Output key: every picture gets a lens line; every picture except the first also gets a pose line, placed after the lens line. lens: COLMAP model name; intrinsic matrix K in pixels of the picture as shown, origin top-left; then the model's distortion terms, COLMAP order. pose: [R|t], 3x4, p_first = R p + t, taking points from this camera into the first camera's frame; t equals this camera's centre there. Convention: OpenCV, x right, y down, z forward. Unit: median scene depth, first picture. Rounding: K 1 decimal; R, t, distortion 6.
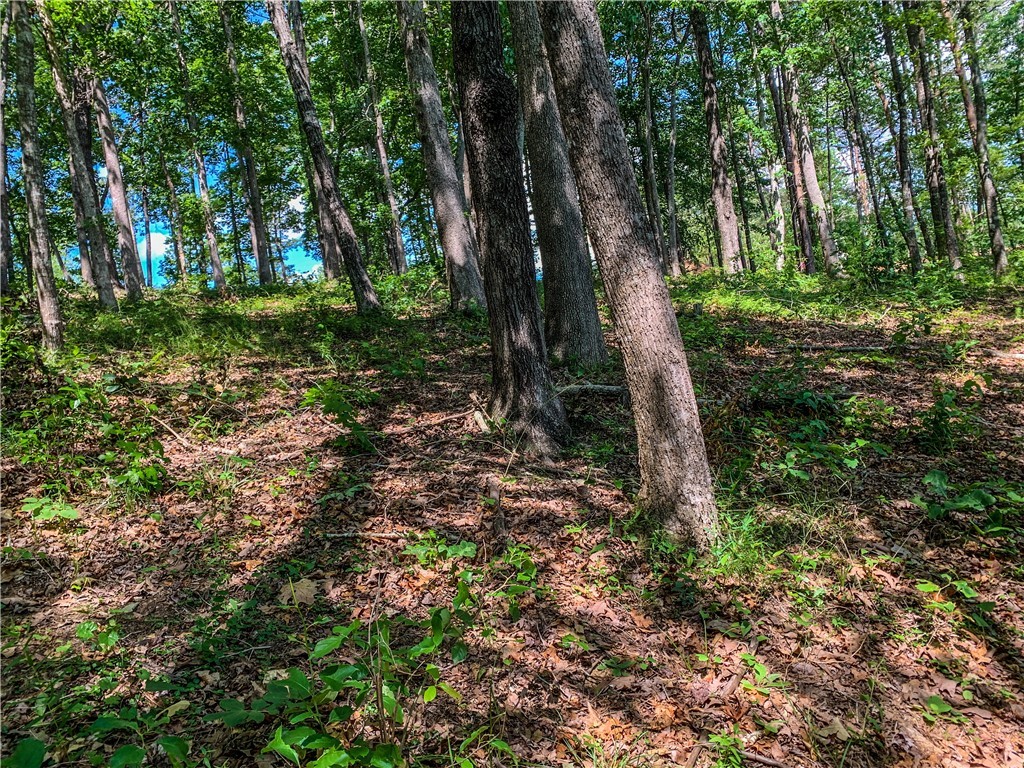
lens RADIAL K [[741.0, 0, 512.0], [0, 741.0, 384.0], [0, 0, 1]] dist [-0.024385, 0.005518]
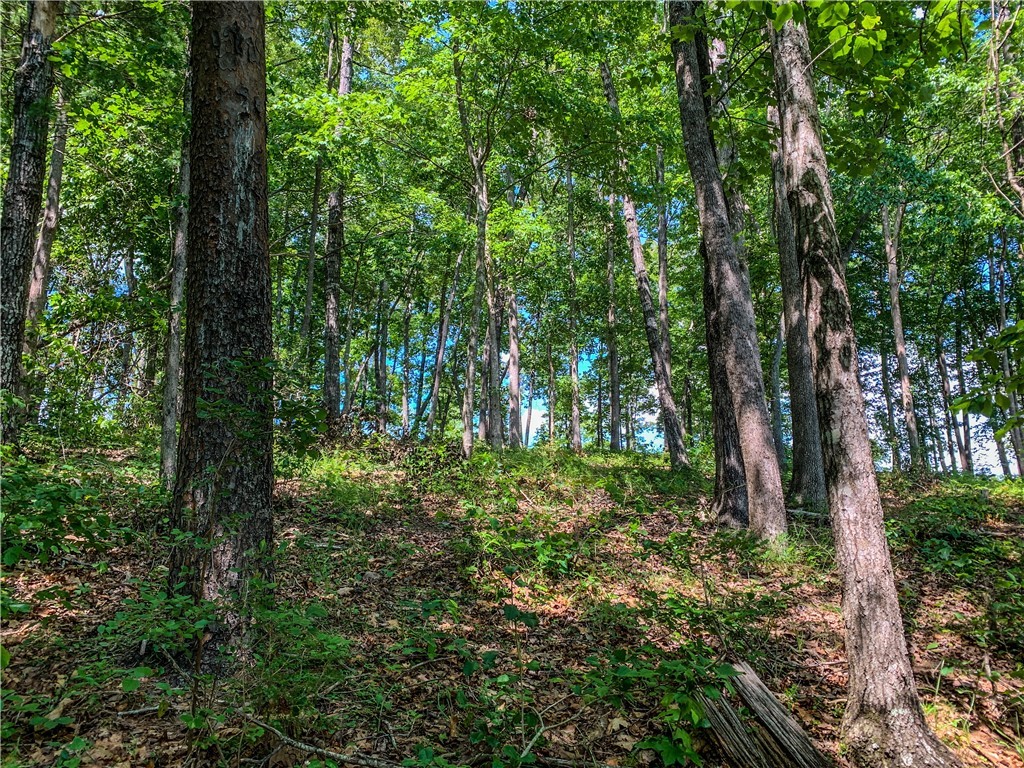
lens RADIAL K [[741.0, 0, 512.0], [0, 741.0, 384.0], [0, 0, 1]] dist [-0.024385, 0.005518]
pose [[0.886888, 0.041722, -0.460096, 0.056931], [-0.155606, 0.964699, -0.212467, 0.033124], [0.434990, 0.260029, 0.862073, -0.110576]]
